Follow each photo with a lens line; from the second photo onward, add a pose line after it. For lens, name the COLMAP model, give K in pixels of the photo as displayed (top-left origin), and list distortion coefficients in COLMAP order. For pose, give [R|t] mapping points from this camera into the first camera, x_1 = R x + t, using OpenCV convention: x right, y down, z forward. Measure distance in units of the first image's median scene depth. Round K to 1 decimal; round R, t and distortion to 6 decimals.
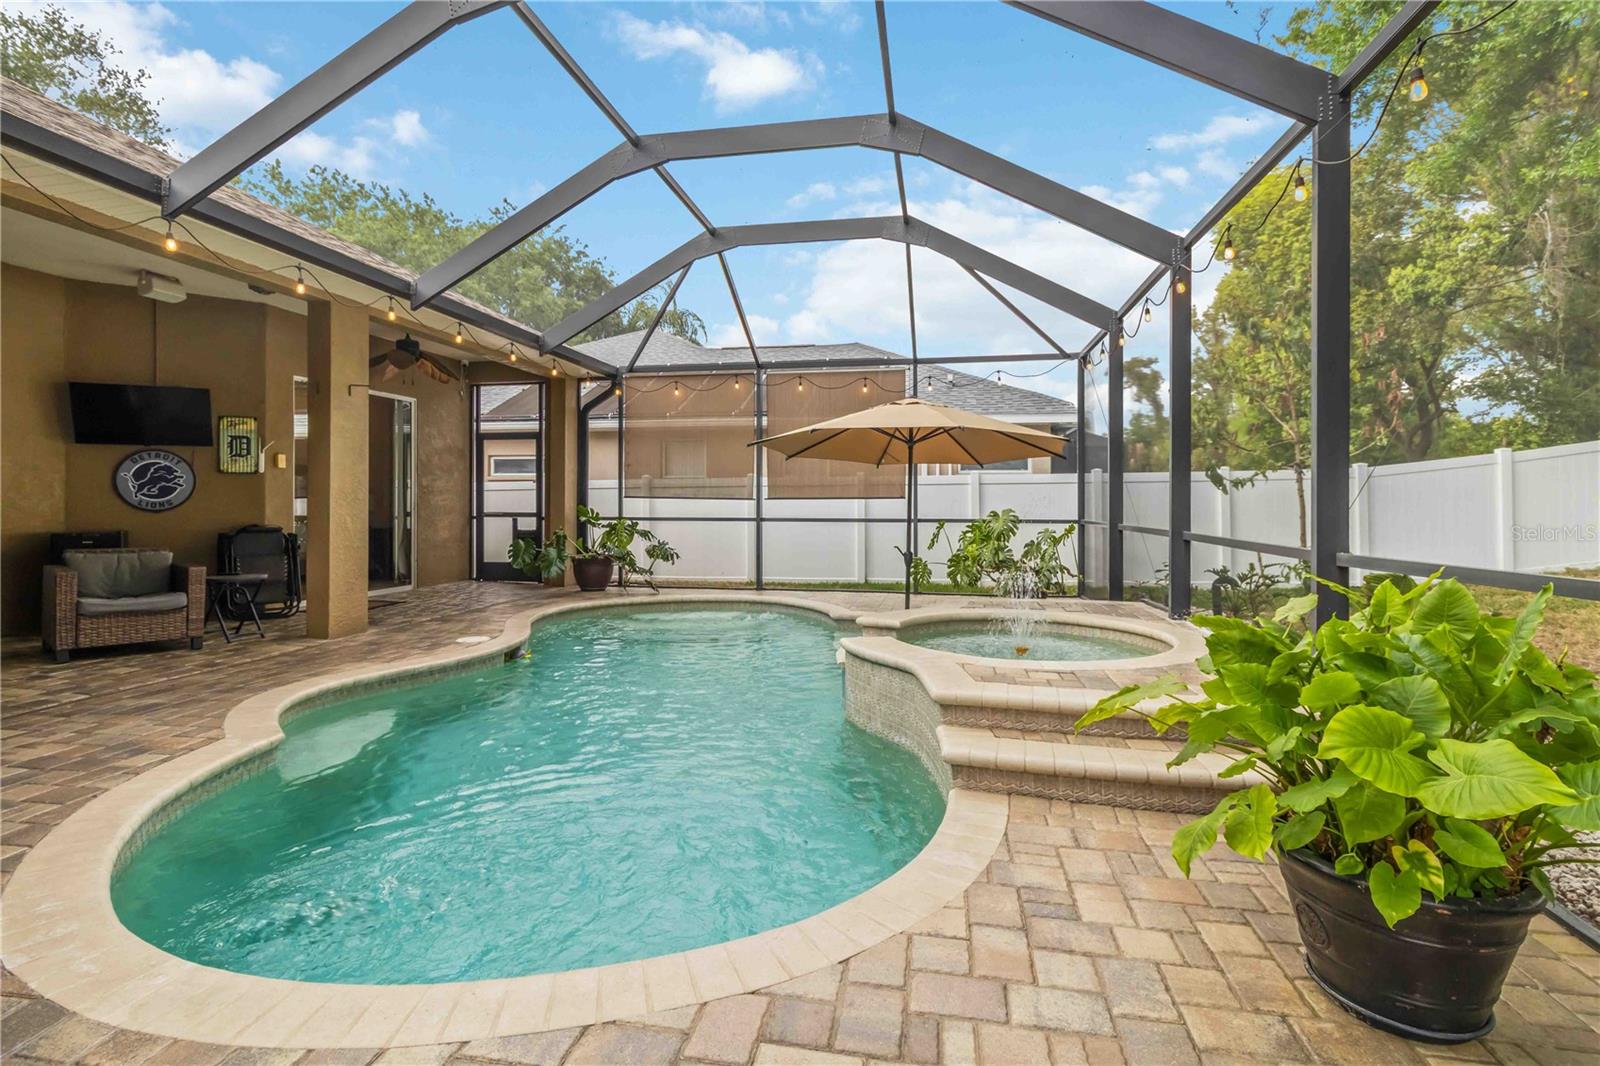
lens RADIAL K [[744.3, 0, 800.4], [0, 744.3, 520.2], [0, 0, 1]] dist [0.003273, -0.000161]
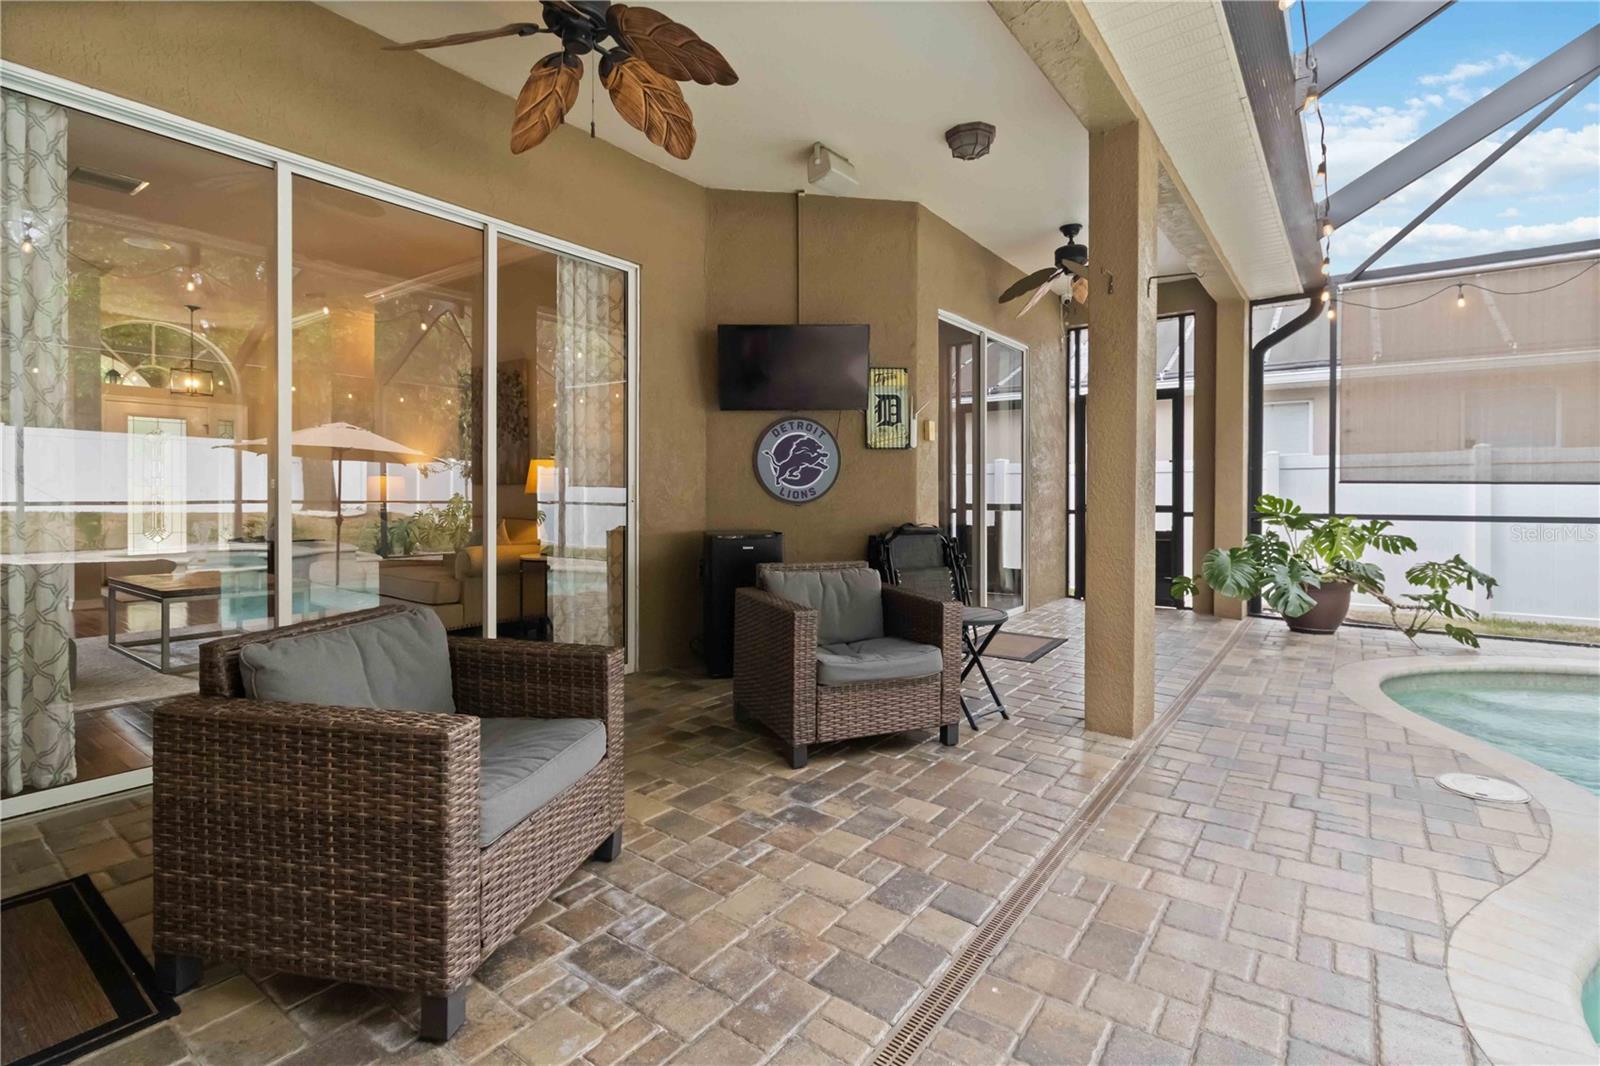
lens RADIAL K [[744.3, 0, 802.4], [0, 744.3, 500.3], [0, 0, 1]] dist [0.003273, -0.000161]
pose [[0.900551, 0.003253, -0.434739, -0.538339], [-0.009161, 0.999892, -0.011495, -0.006689], [0.434655, 0.014335, 0.900483, 0.352707]]
